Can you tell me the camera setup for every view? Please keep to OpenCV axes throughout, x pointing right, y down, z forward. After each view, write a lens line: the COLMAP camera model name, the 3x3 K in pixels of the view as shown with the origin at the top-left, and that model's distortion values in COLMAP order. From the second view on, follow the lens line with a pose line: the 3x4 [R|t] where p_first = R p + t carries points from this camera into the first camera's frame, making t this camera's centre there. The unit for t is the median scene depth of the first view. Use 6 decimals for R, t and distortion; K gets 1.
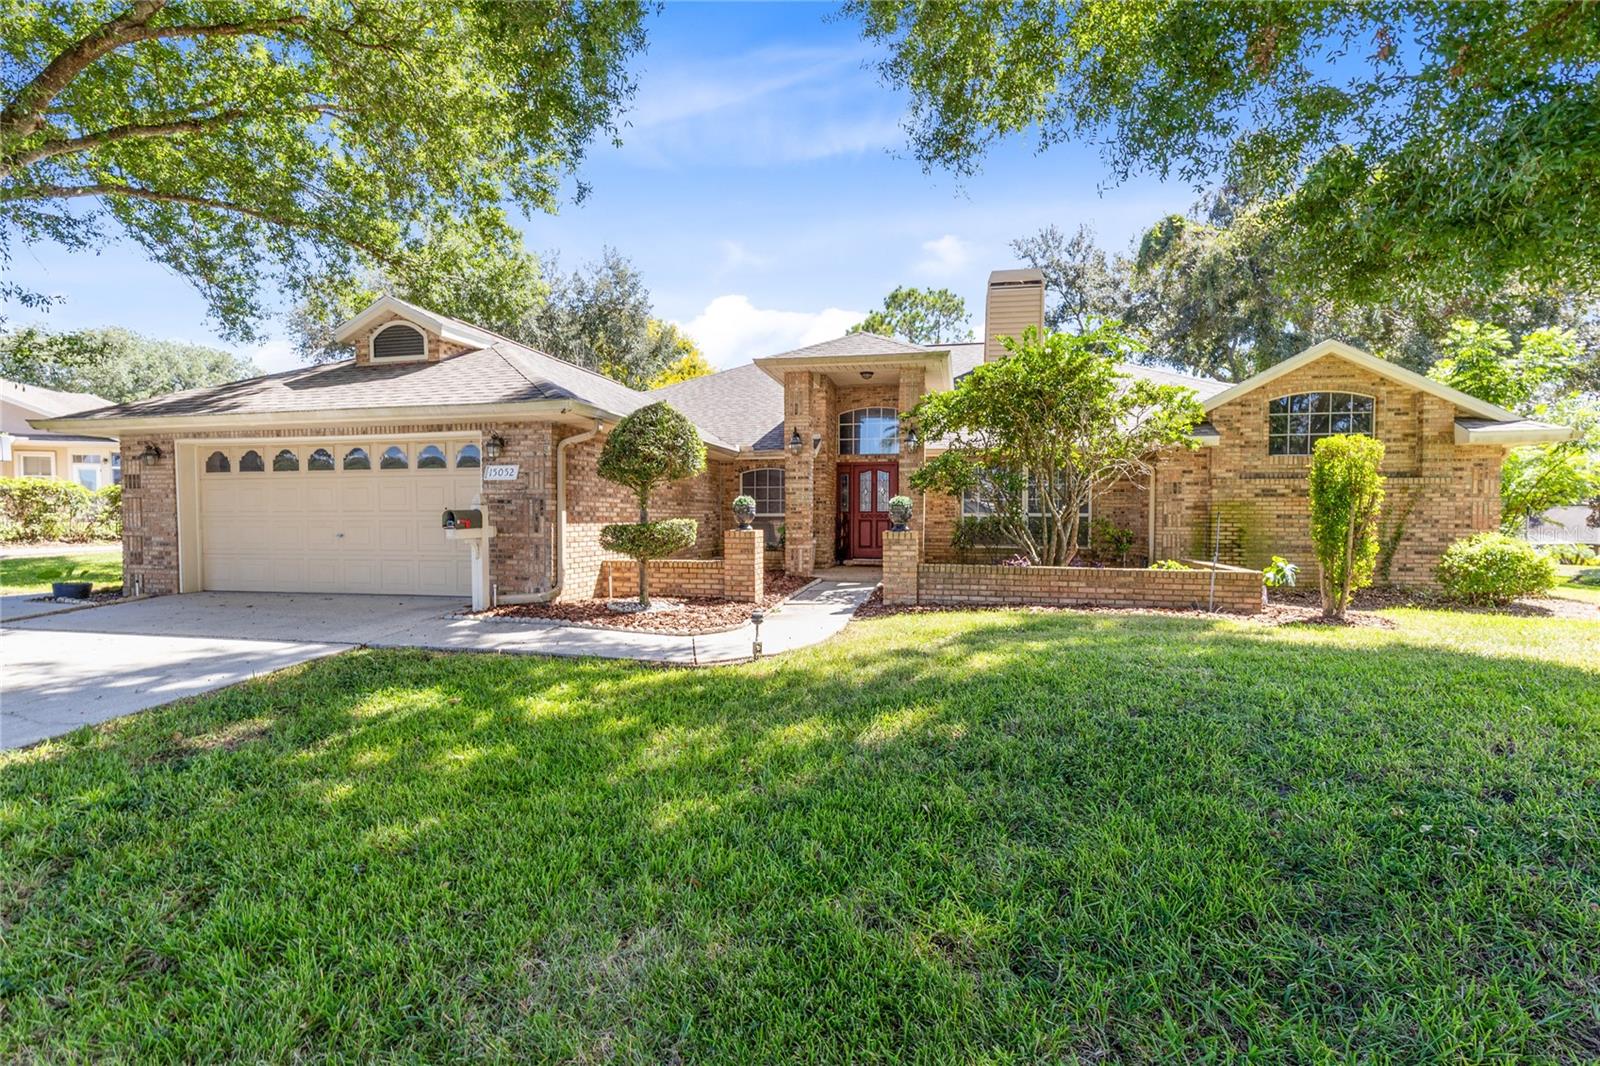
lens RADIAL K [[729.6, 0, 800.0], [0, 729.6, 533.0], [0, 0, 1]] dist [0.000541, -0.000096]
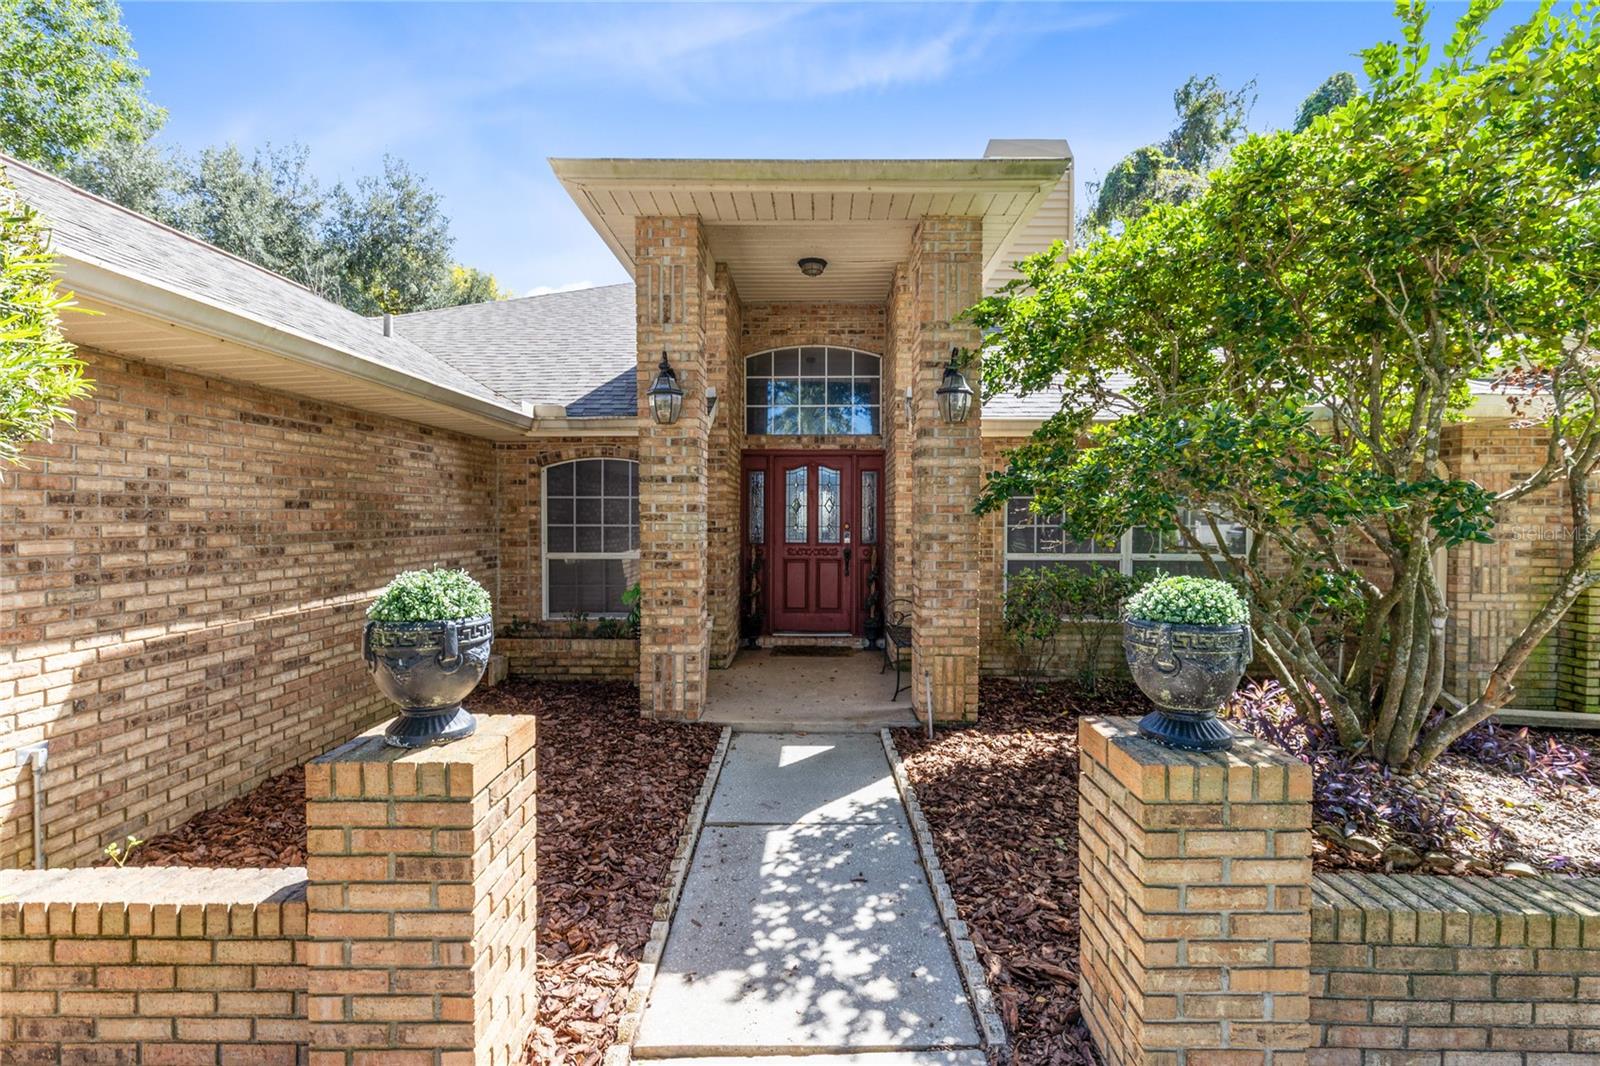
lens RADIAL K [[729.6, 0, 800.0], [0, 729.6, 533.0], [0, 0, 1]] dist [0.000541, -0.000096]
pose [[0.981338, -0.003094, 0.192264, -0.009652], [0.002853, 0.999995, 0.001529, -0.042392], [-0.192268, -0.000951, 0.981342, 0.540882]]
